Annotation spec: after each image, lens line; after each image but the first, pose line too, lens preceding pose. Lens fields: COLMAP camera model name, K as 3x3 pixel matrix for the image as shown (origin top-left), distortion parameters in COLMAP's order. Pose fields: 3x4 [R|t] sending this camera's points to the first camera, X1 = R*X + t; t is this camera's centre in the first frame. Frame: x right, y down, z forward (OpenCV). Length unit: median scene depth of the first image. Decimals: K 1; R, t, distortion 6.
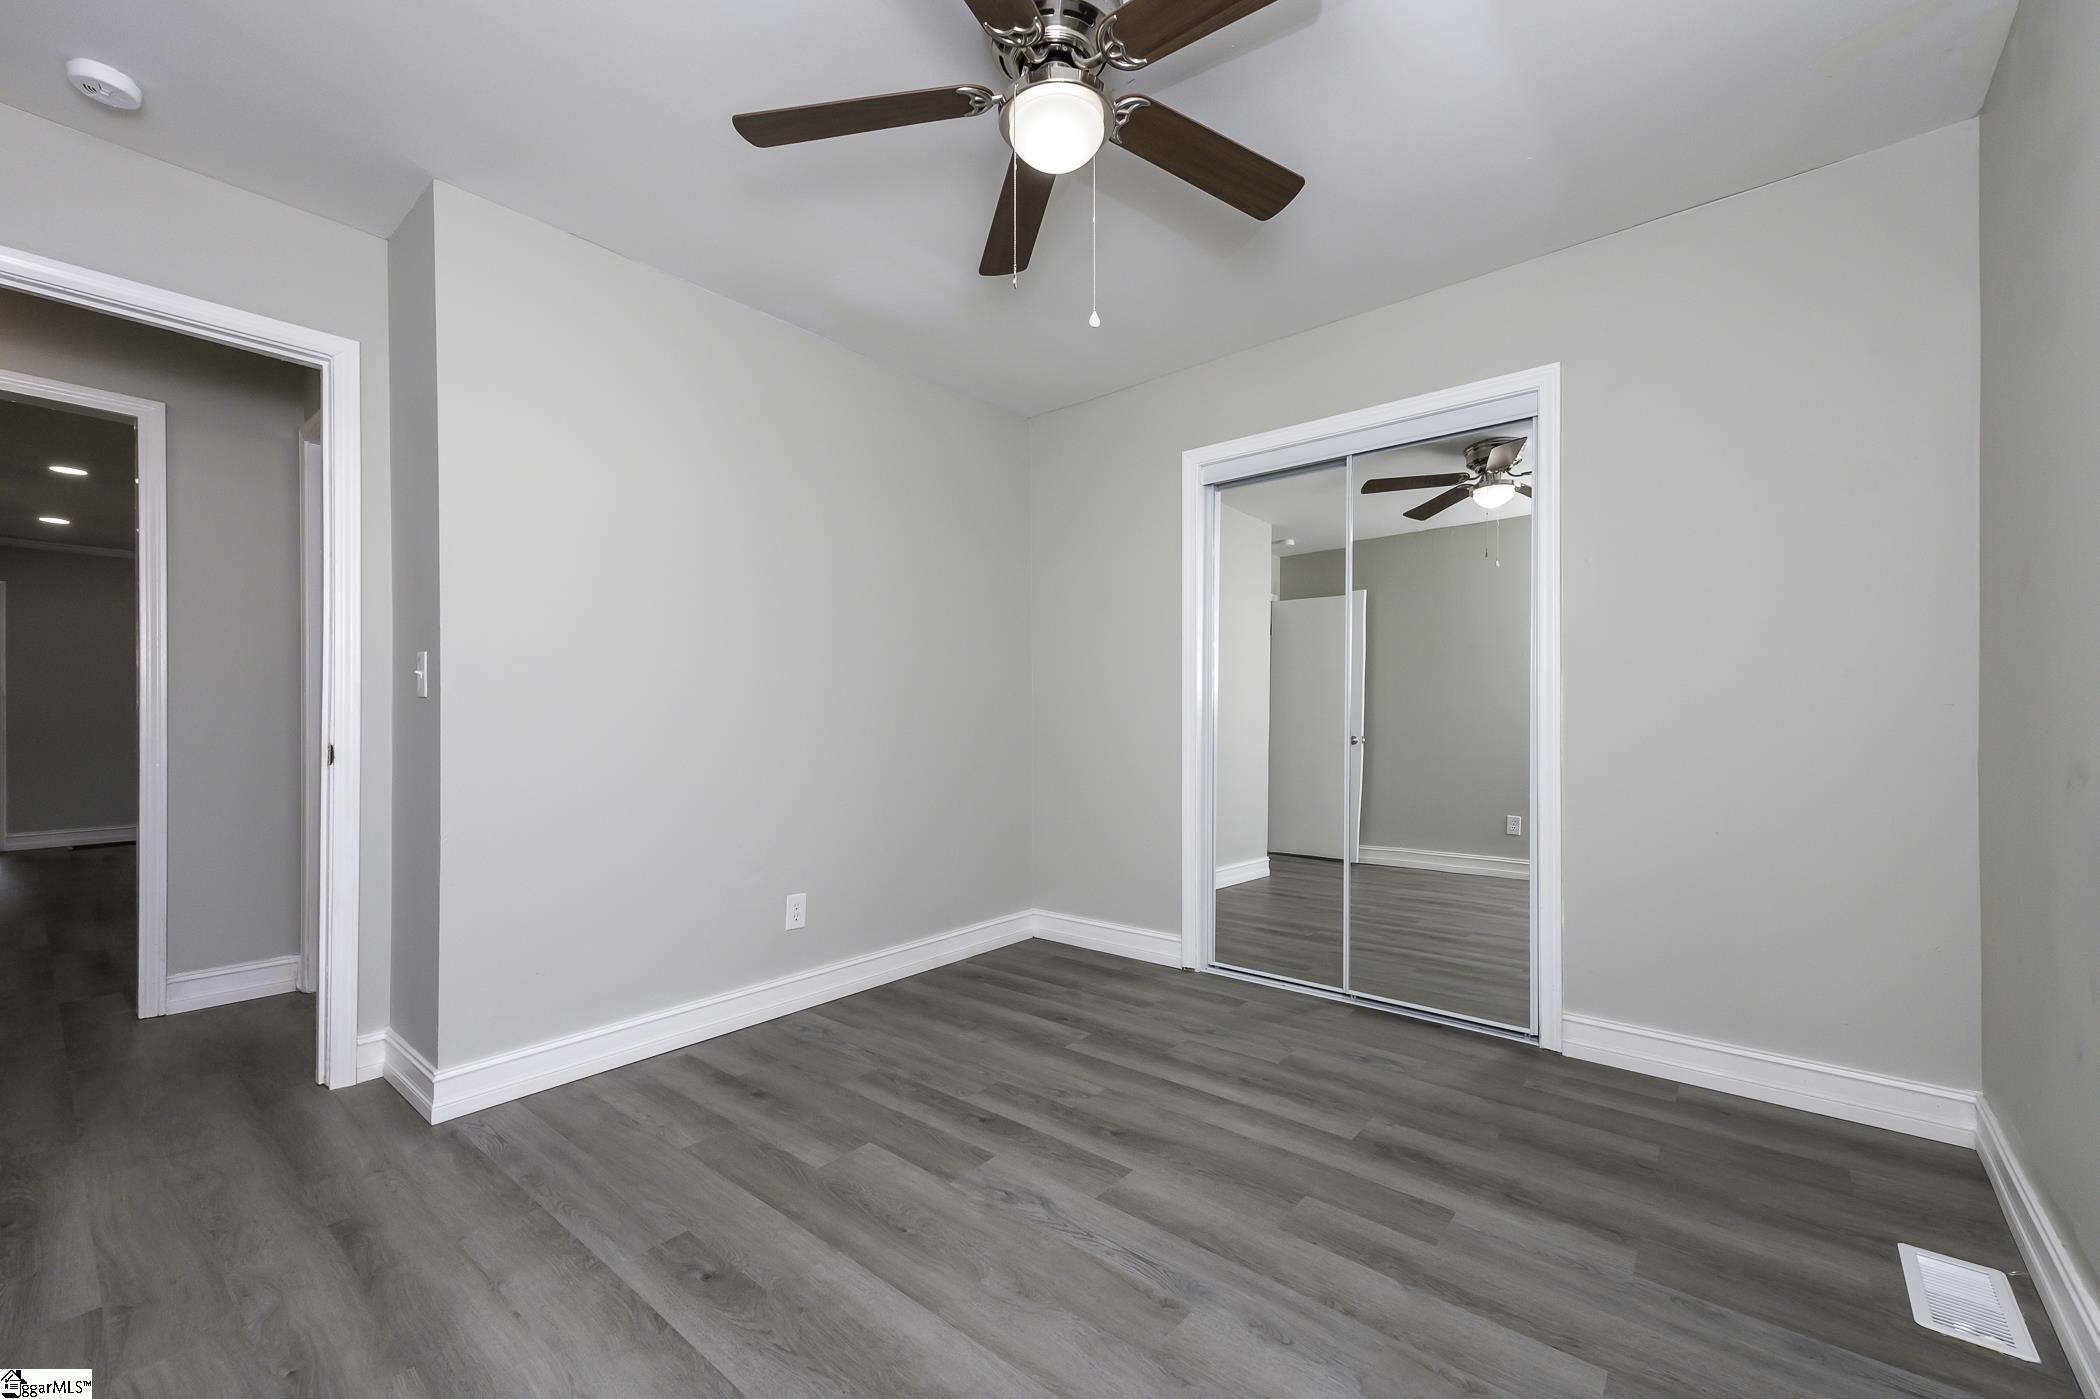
lens RADIAL K [[850.9, 0, 1051.4], [0, 850.9, 707.2], [0, 0, 1]] dist [0.014437, -0.000039]
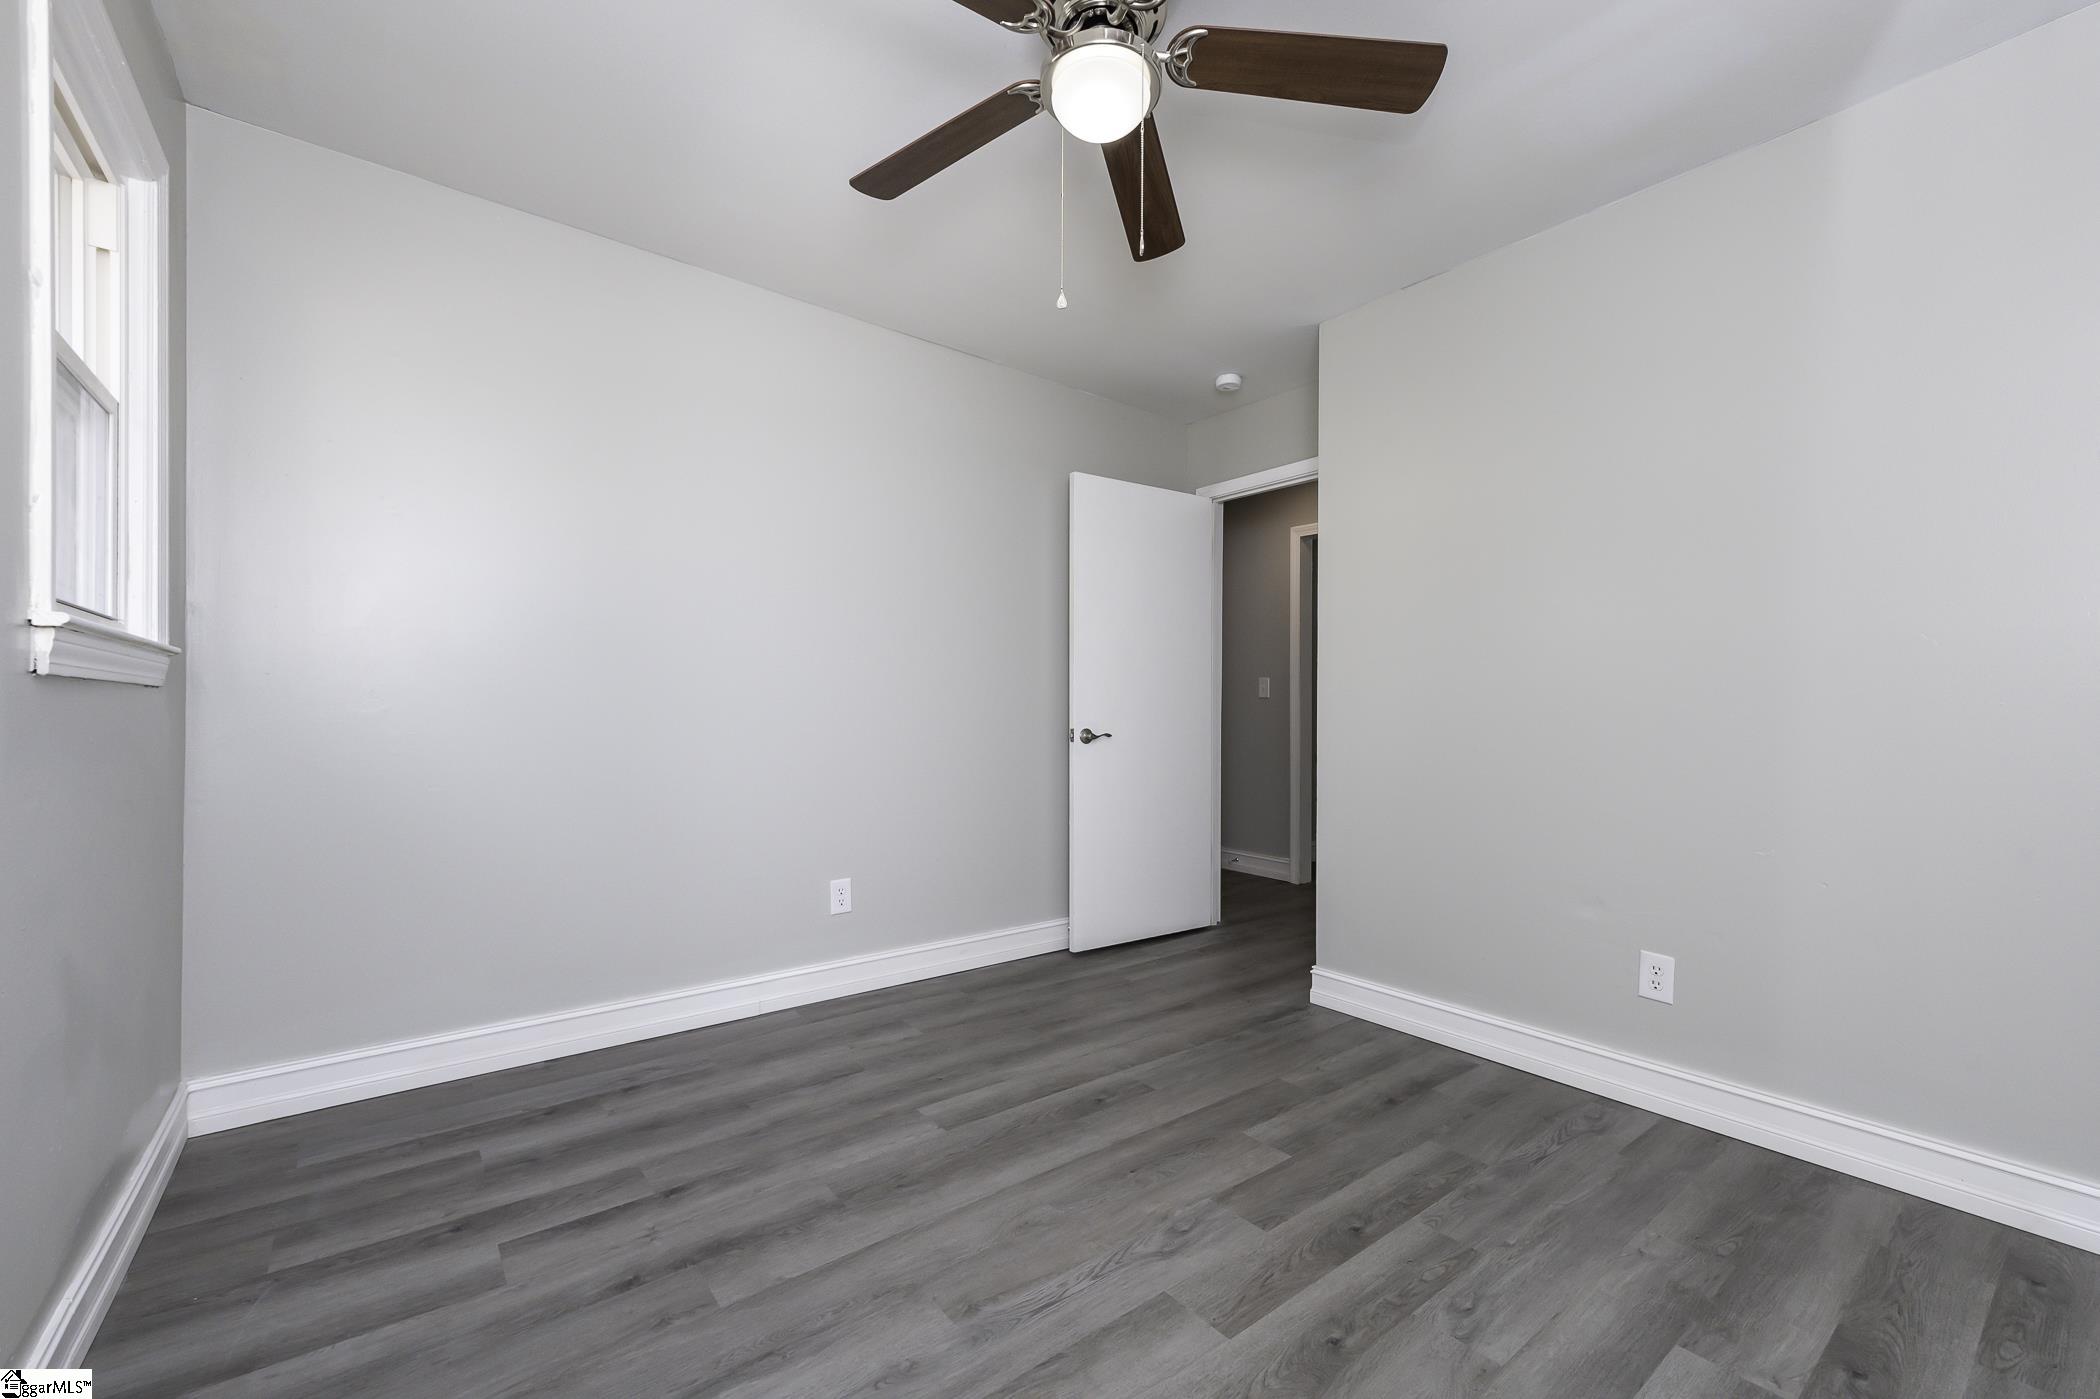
lens RADIAL K [[866.9, 0, 1065.5], [0, 866.9, 701.0], [0, 0, 1]] dist [0.012547, -0.000578]
pose [[-0.203980, -0.011299, -0.978910, 0.885531], [0.004176, 0.999914, -0.012411, 0.013611], [0.978966, -0.006620, -0.203916, 1.061868]]
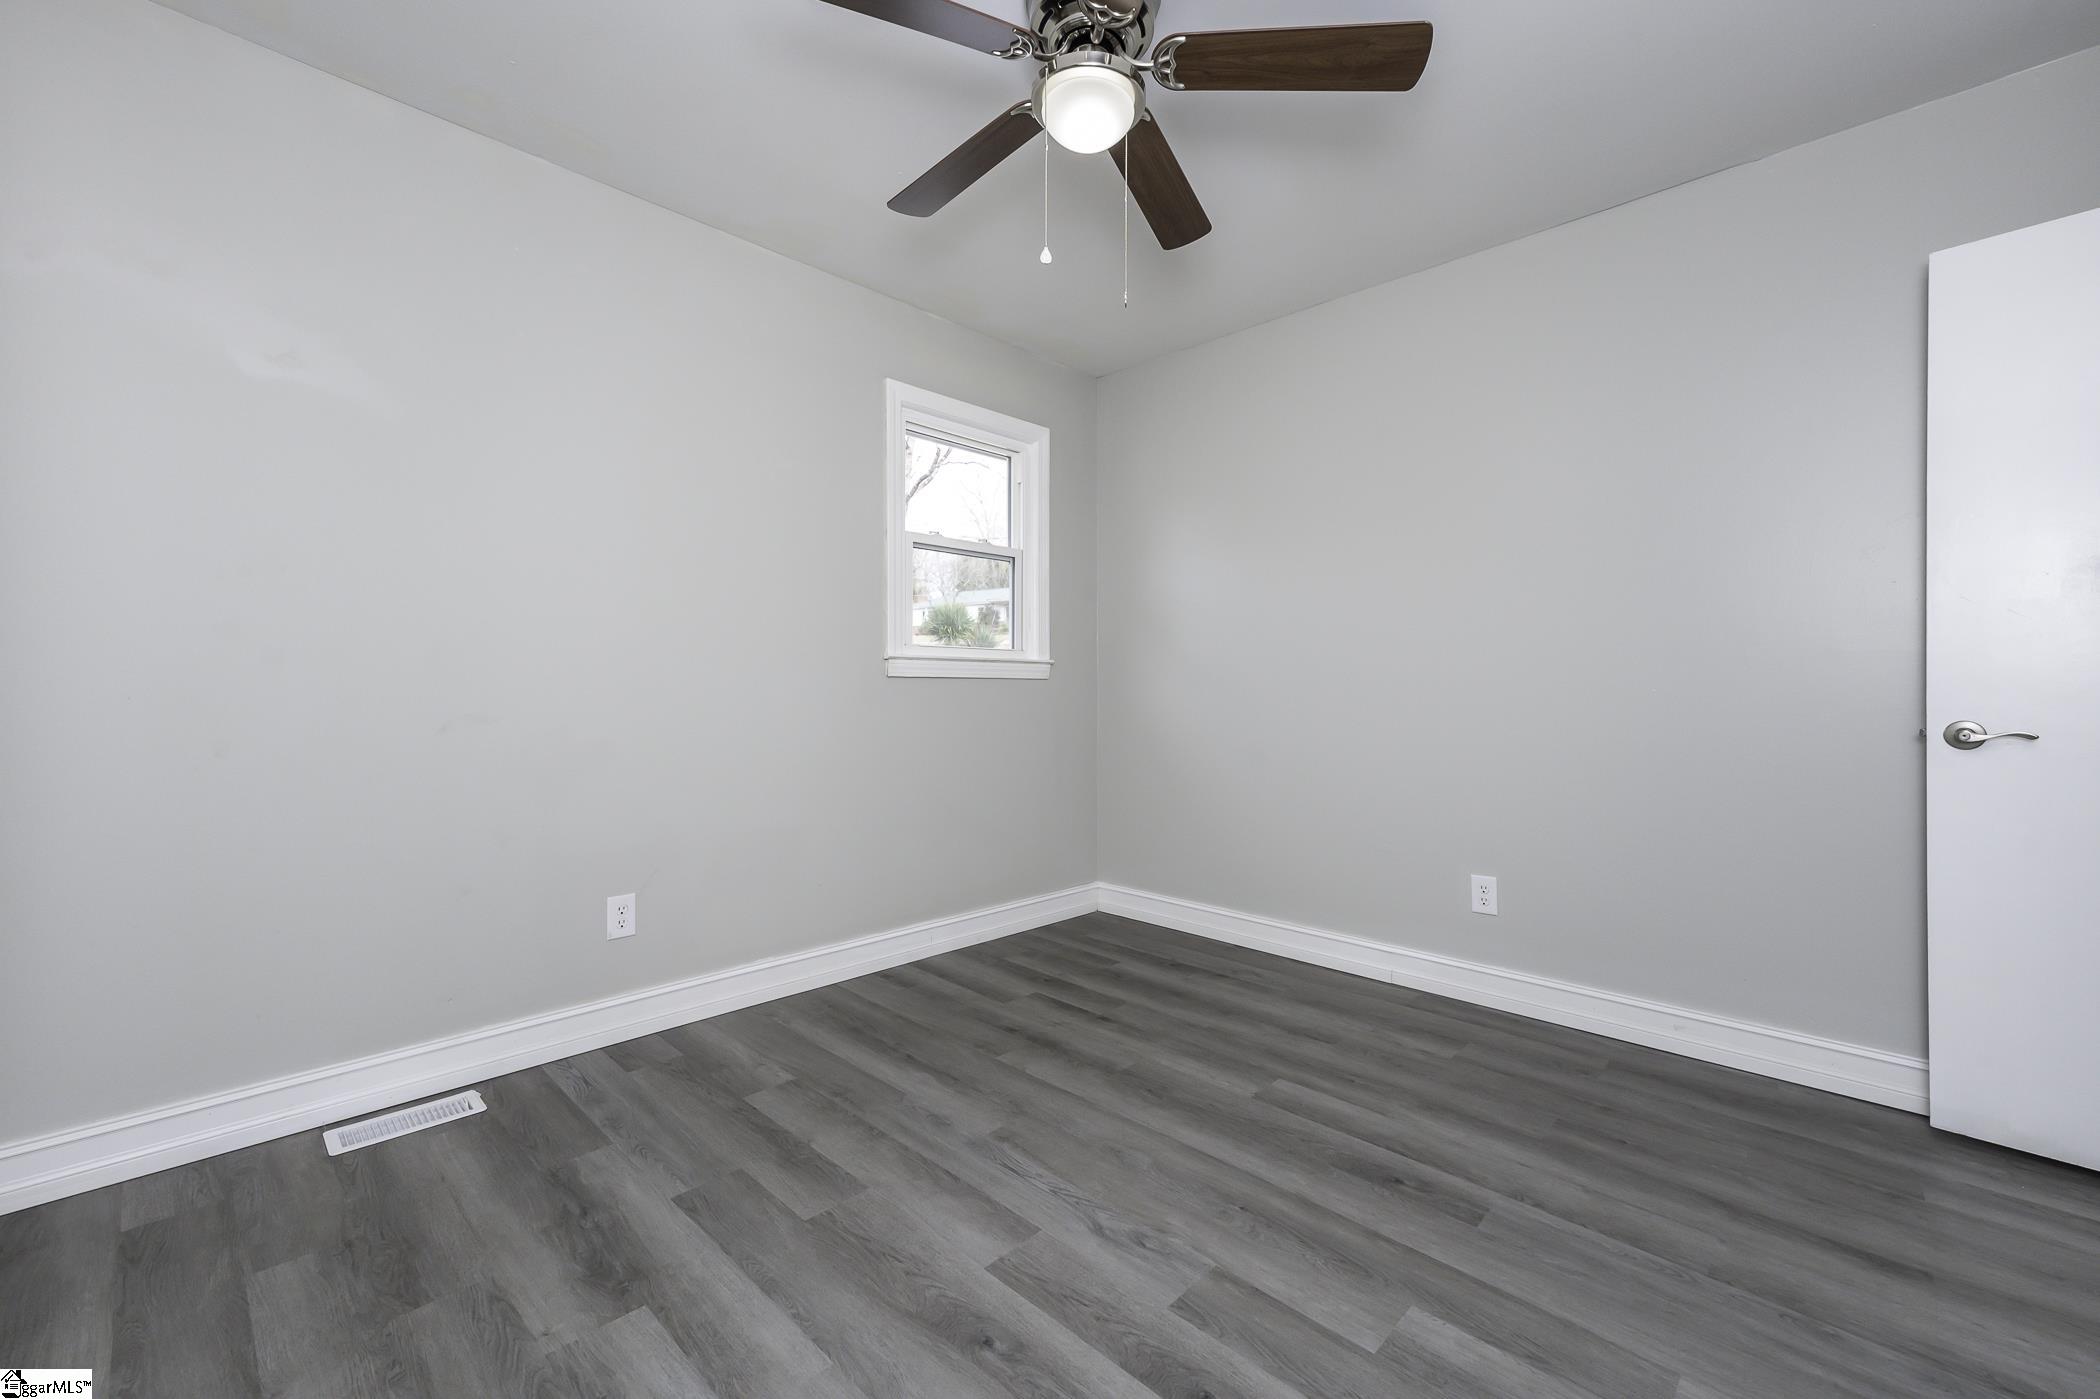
lens RADIAL K [[850.9, 0, 1035.8], [0, 850.9, 690.7], [0, 0, 1]] dist [0.014437, -0.000039]
pose [[-0.996323, -0.001452, 0.085664, -0.017973], [-0.002102, 0.999970, -0.007492, 0.024111], [-0.085651, -0.007644, -0.996296, 1.850751]]
